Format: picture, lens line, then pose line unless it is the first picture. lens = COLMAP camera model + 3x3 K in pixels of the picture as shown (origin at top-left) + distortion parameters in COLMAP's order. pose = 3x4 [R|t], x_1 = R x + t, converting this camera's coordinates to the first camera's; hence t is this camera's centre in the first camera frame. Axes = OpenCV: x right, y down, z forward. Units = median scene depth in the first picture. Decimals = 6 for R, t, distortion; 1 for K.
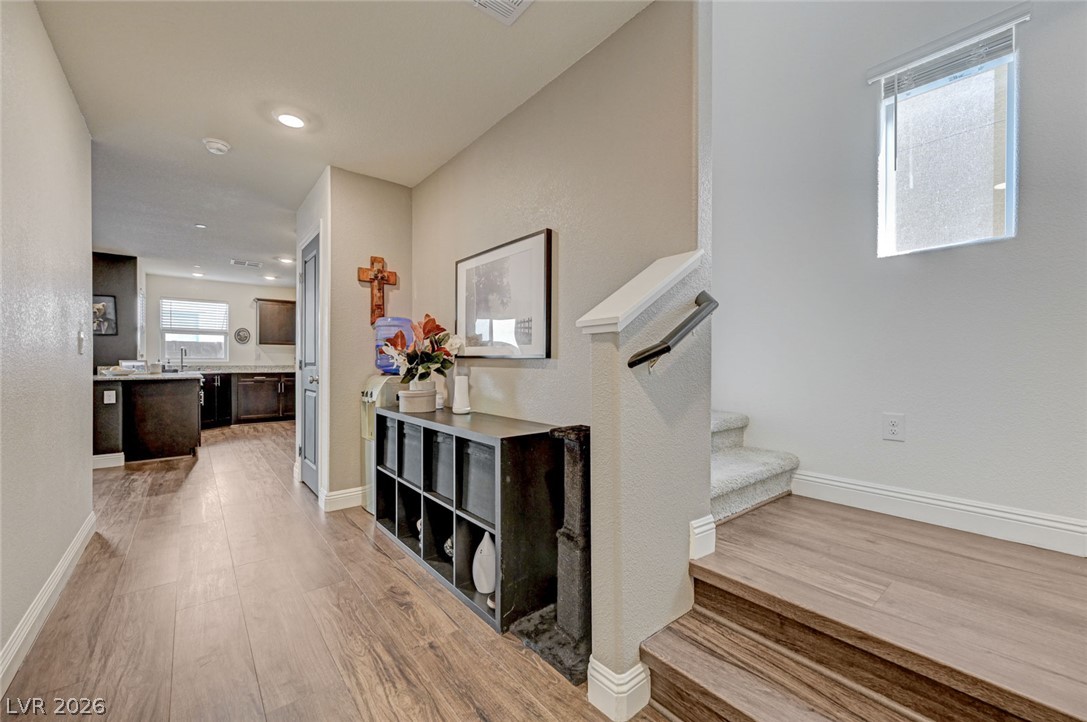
lens RADIAL K [[431.3, 0, 550.8], [0, 431.3, 359.5], [0, 0, 1]] dist [0.003638, -0.000212]
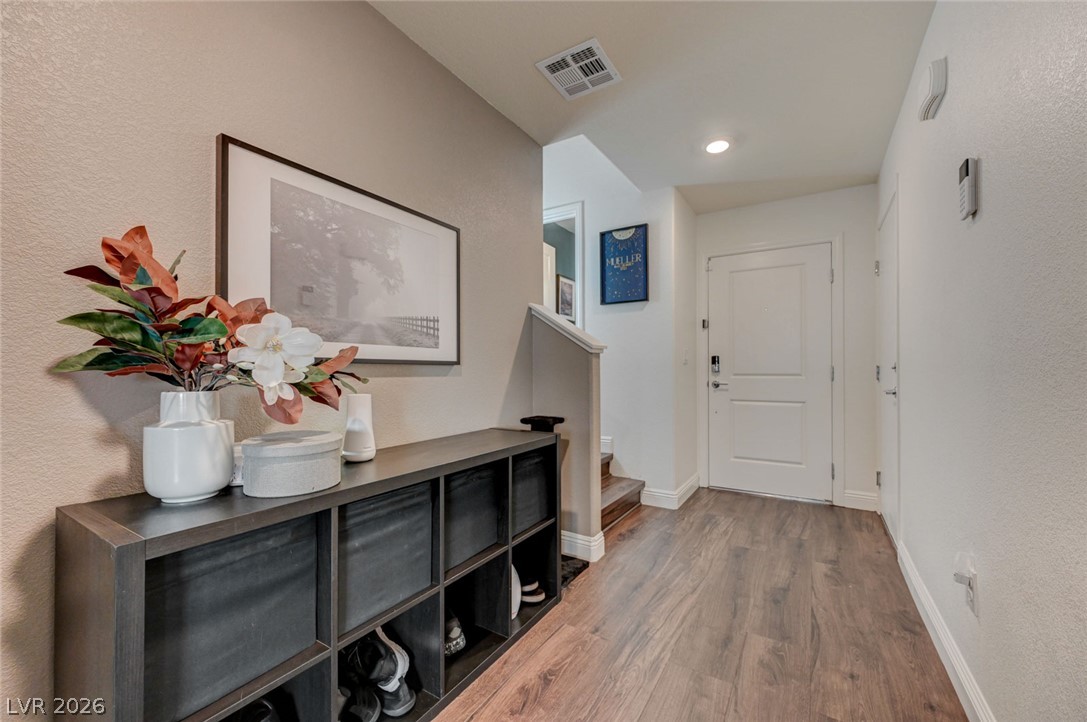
lens RADIAL K [[431.3, 0, 547.8], [0, 431.3, 366.5], [0, 0, 1]] dist [0.003638, -0.000212]
pose [[-0.315275, 0.016091, 0.948864, -1.083313], [0.006558, 0.999869, -0.014778, 0.017462], [-0.948978, 0.001563, -0.315339, 1.239496]]
